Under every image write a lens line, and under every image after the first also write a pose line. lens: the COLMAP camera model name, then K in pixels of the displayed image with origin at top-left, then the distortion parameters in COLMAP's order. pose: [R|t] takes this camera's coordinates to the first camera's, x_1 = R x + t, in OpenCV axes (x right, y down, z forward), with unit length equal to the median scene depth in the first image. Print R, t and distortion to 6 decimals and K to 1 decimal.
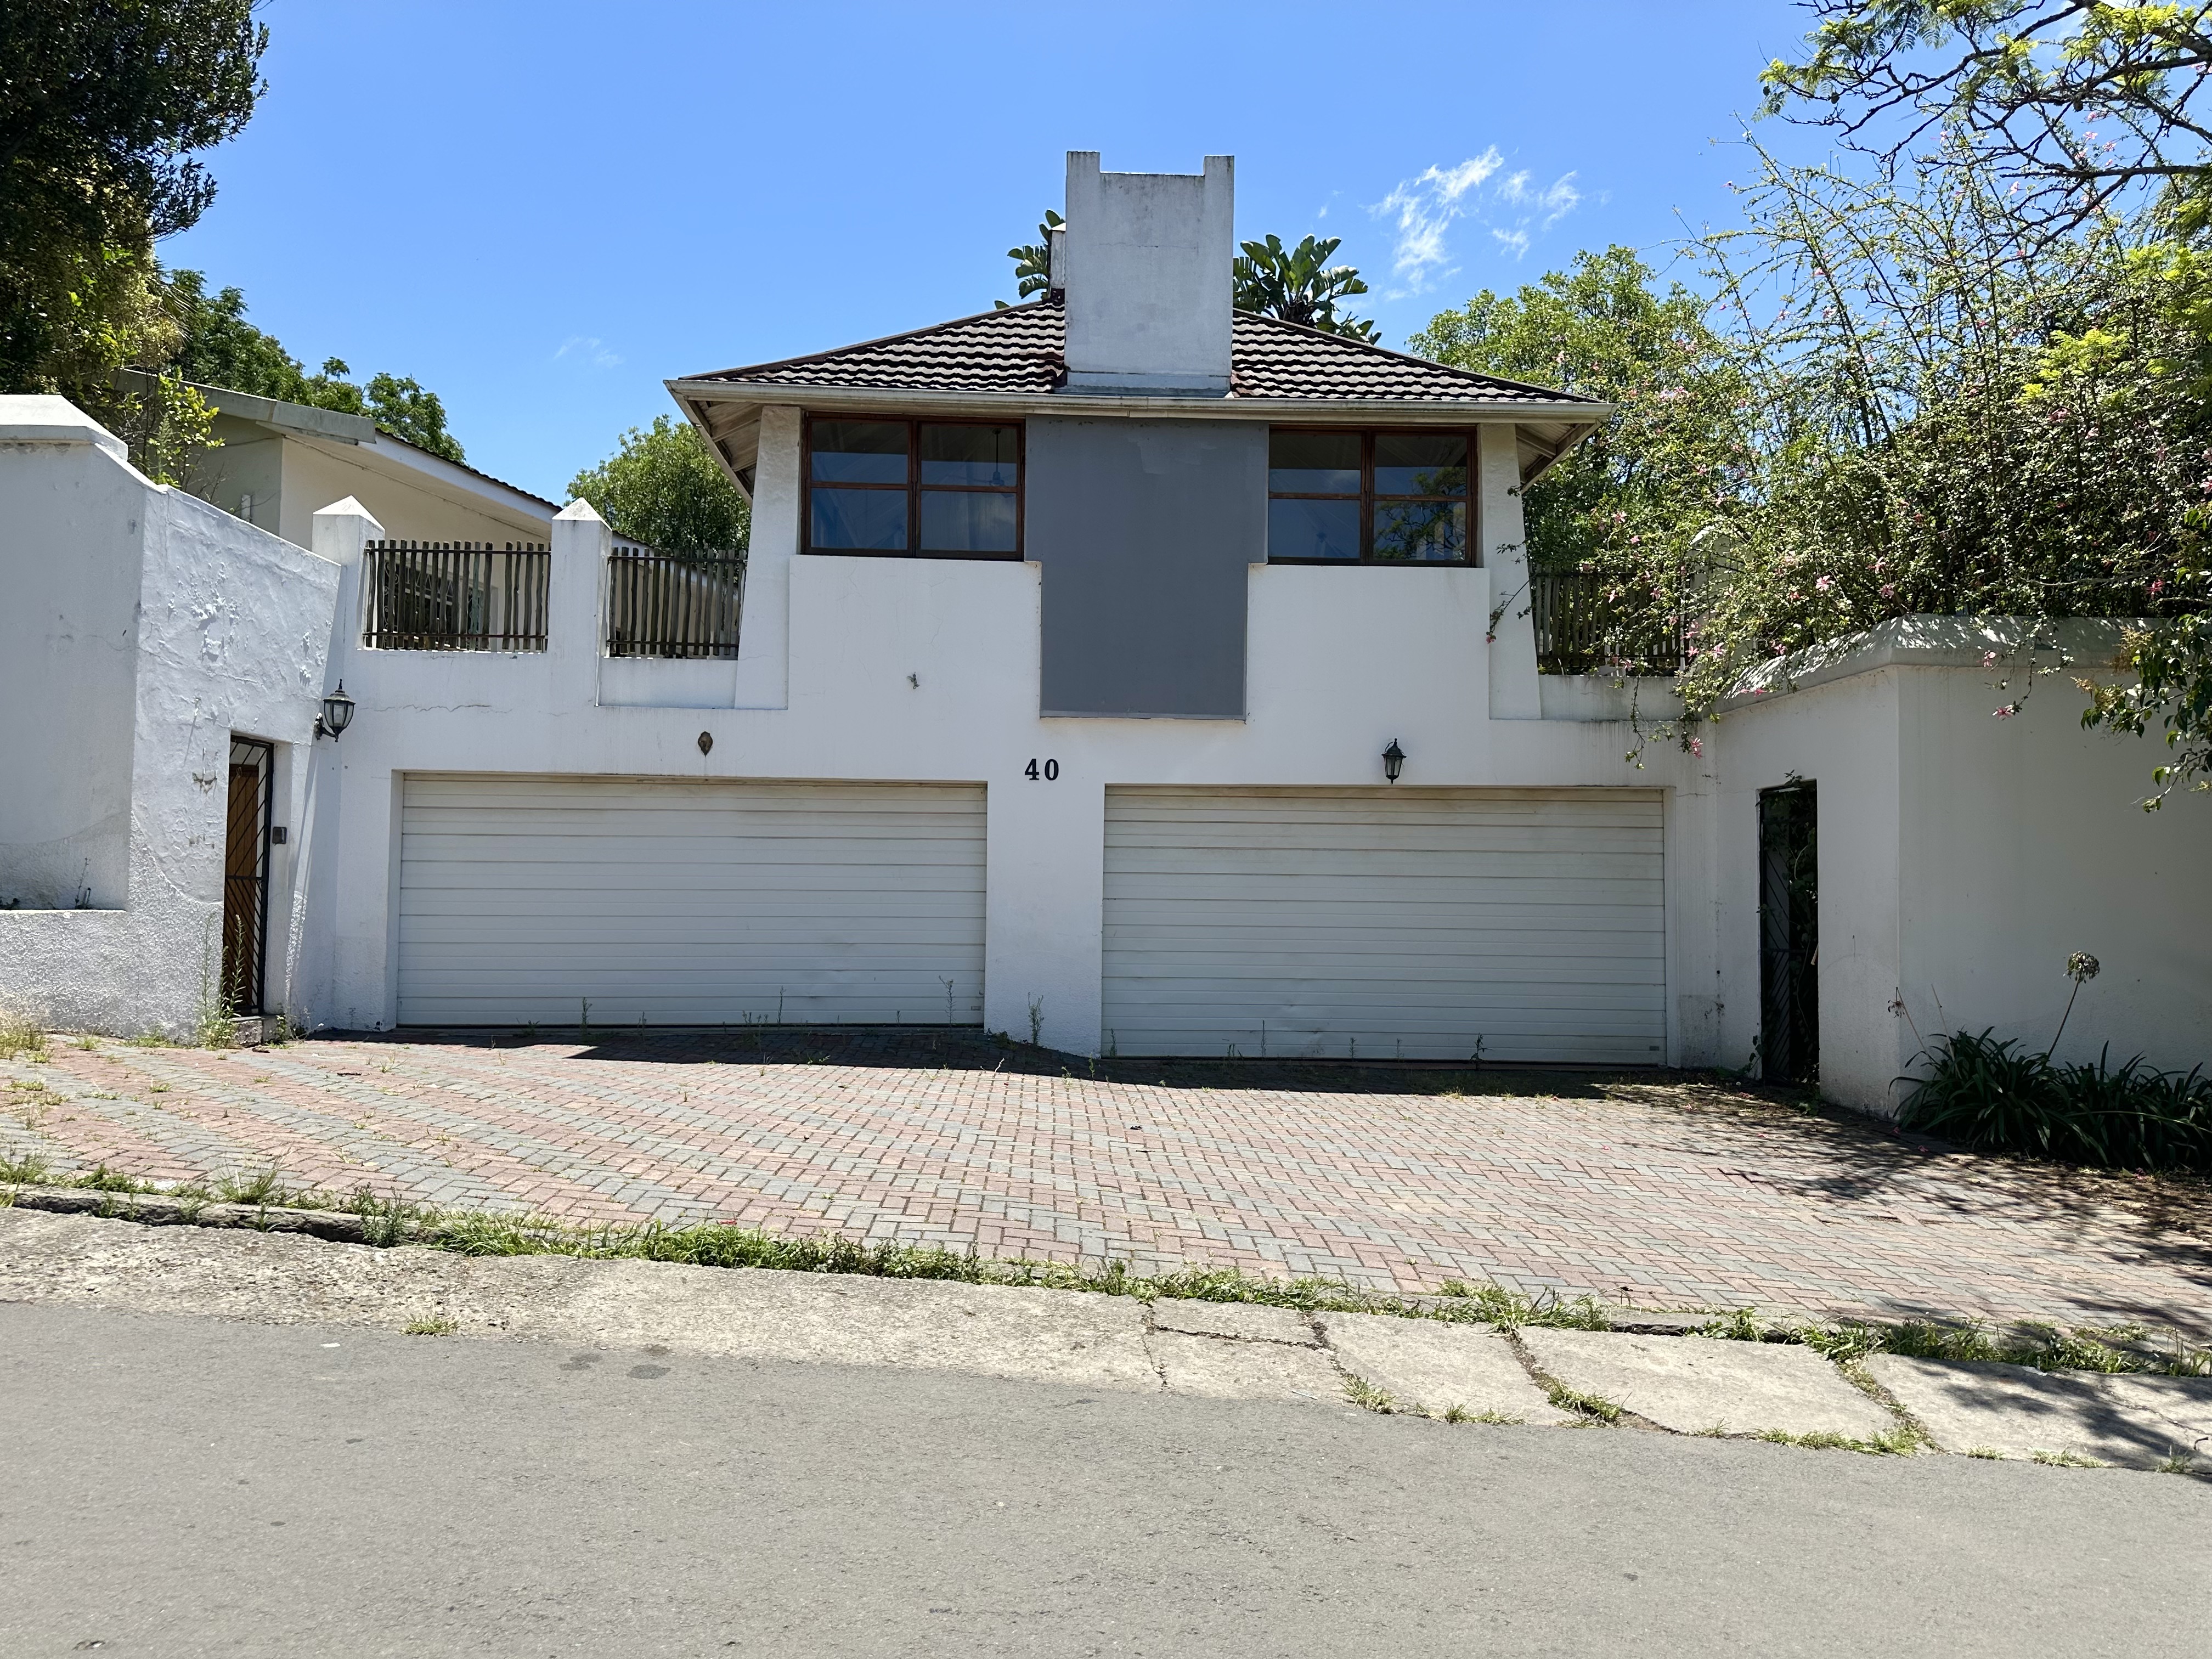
lens RADIAL K [[1567.2, 0, 1101.8], [0, 1567.2, 856.9], [0, 0, 1]] dist [0.066988, -0.096472]
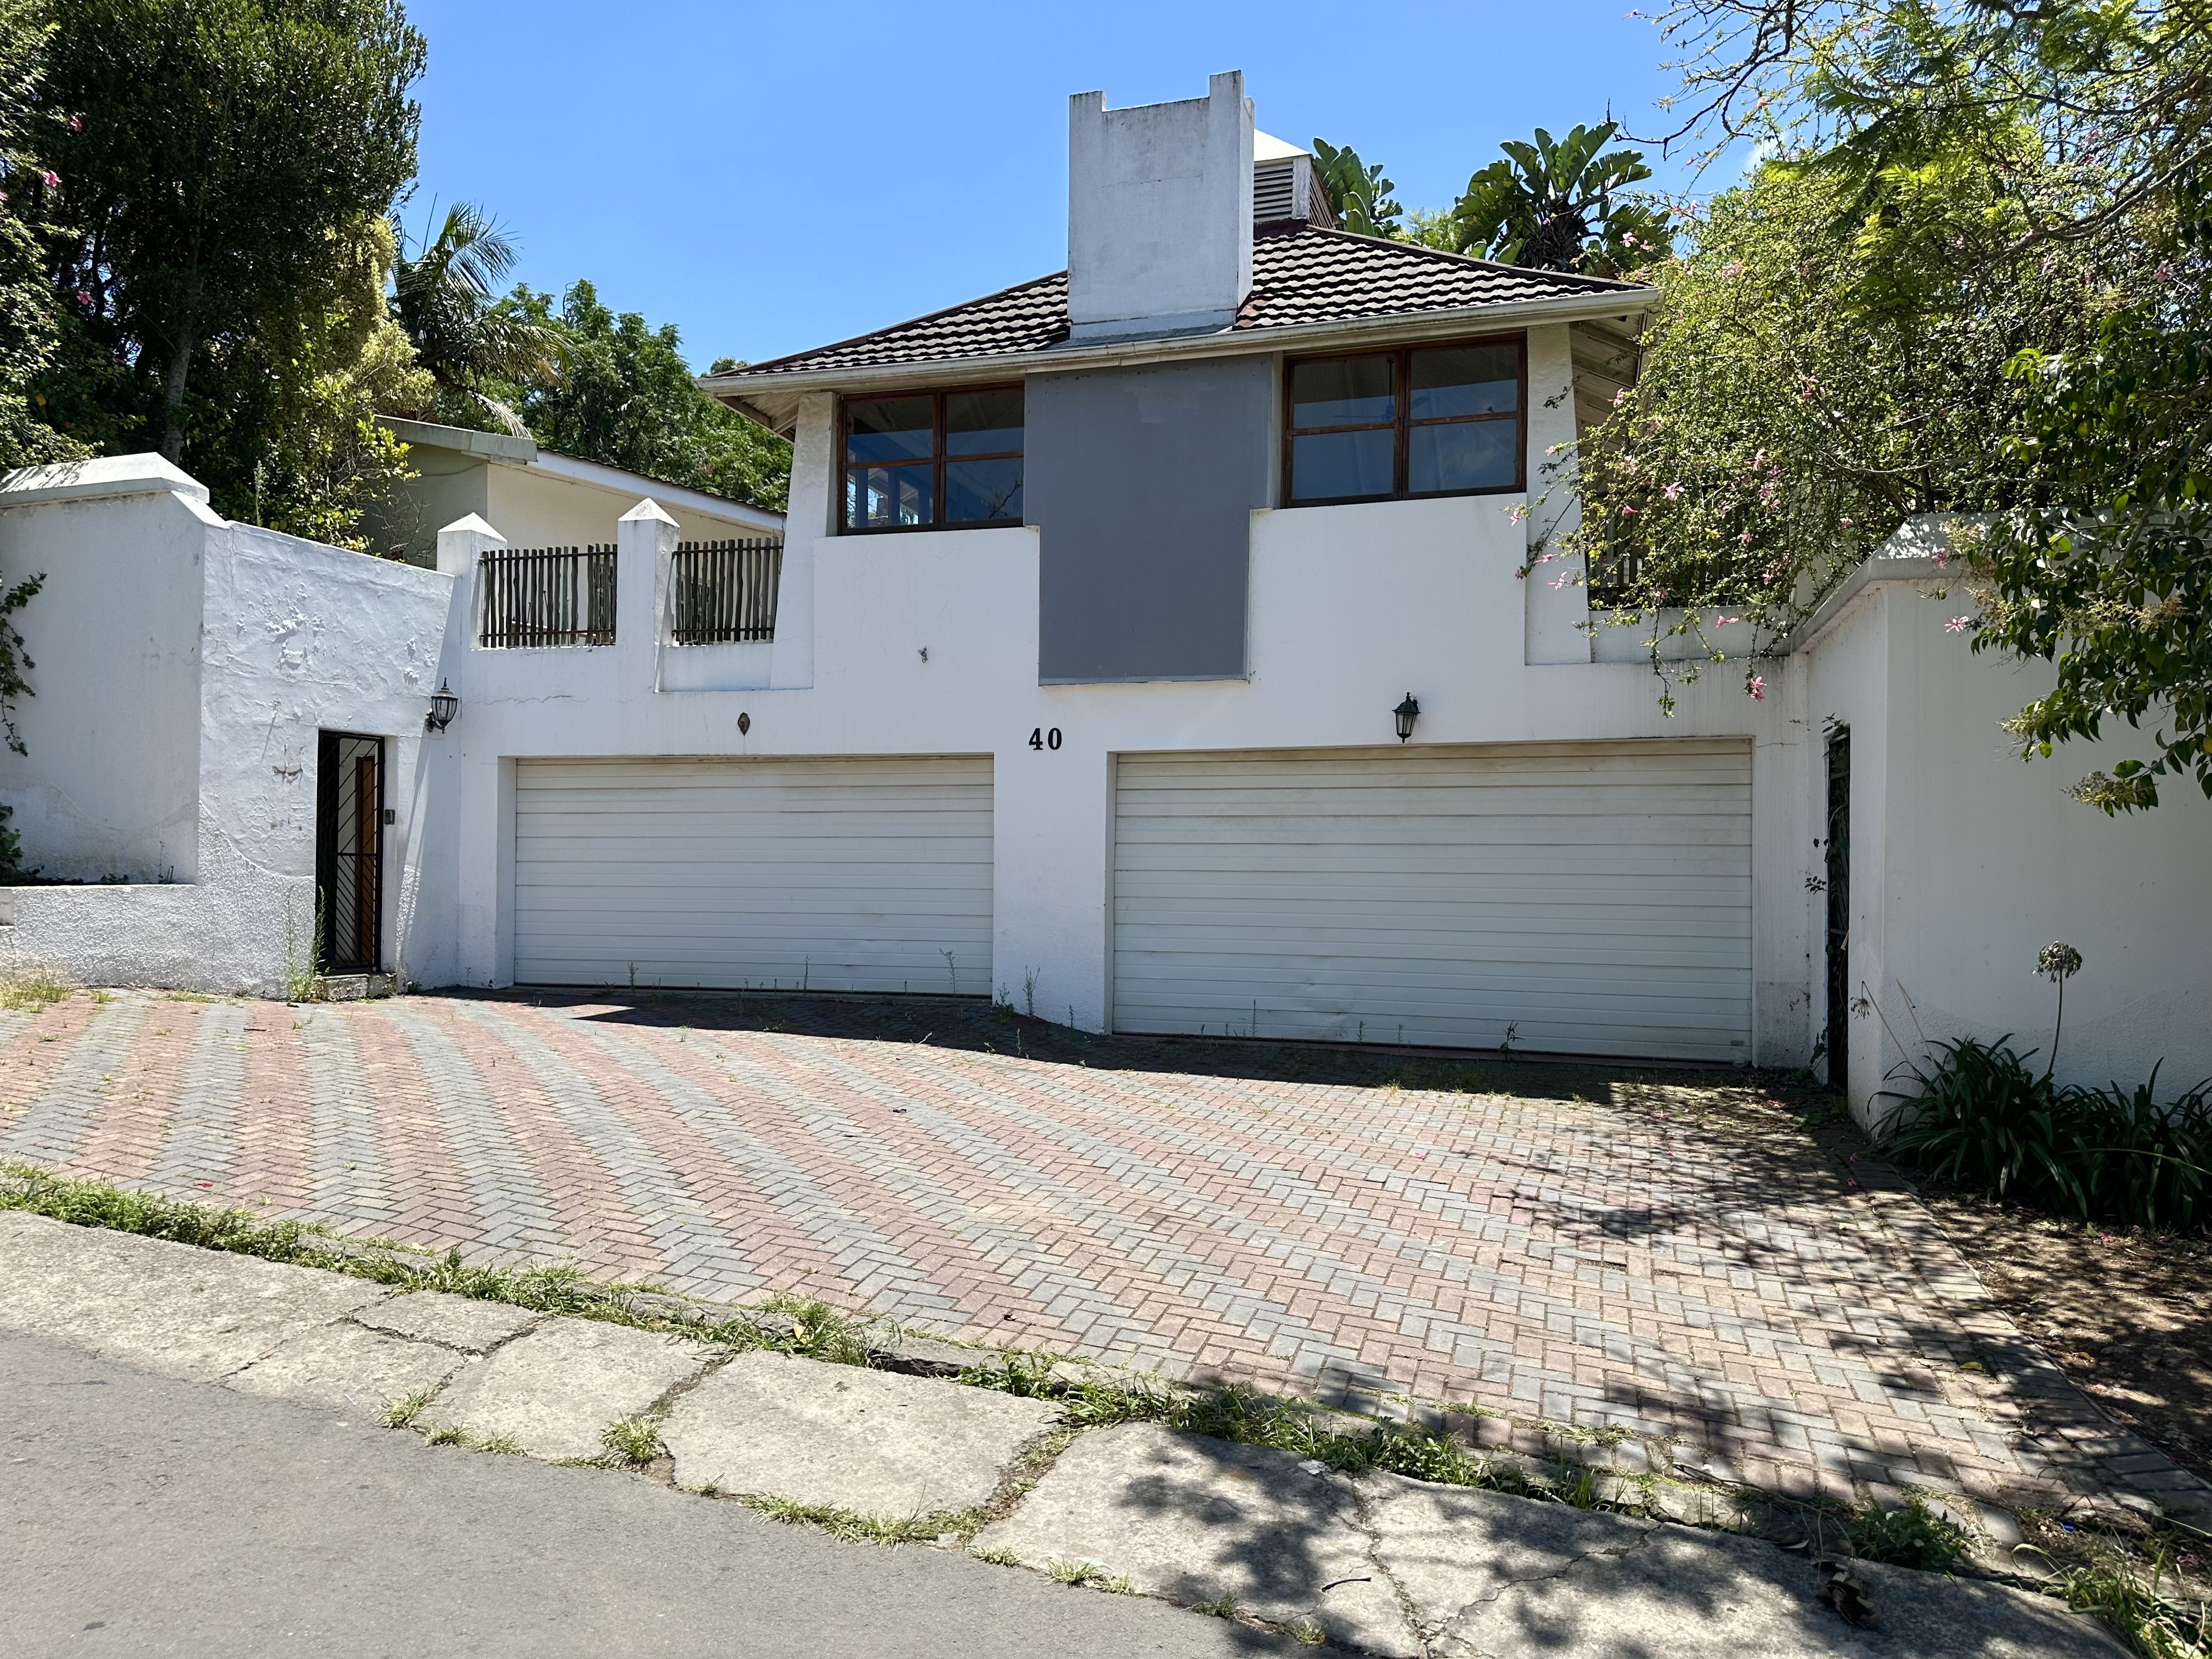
lens RADIAL K [[1567.2, 0, 1101.8], [0, 1567.2, 856.9], [0, 0, 1]] dist [0.066988, -0.096472]
pose [[0.940925, -0.004613, -0.338584, 0.328108], [0.013546, 0.999620, 0.024025, -0.004936], [0.338345, -0.027192, 0.940629, 0.088240]]
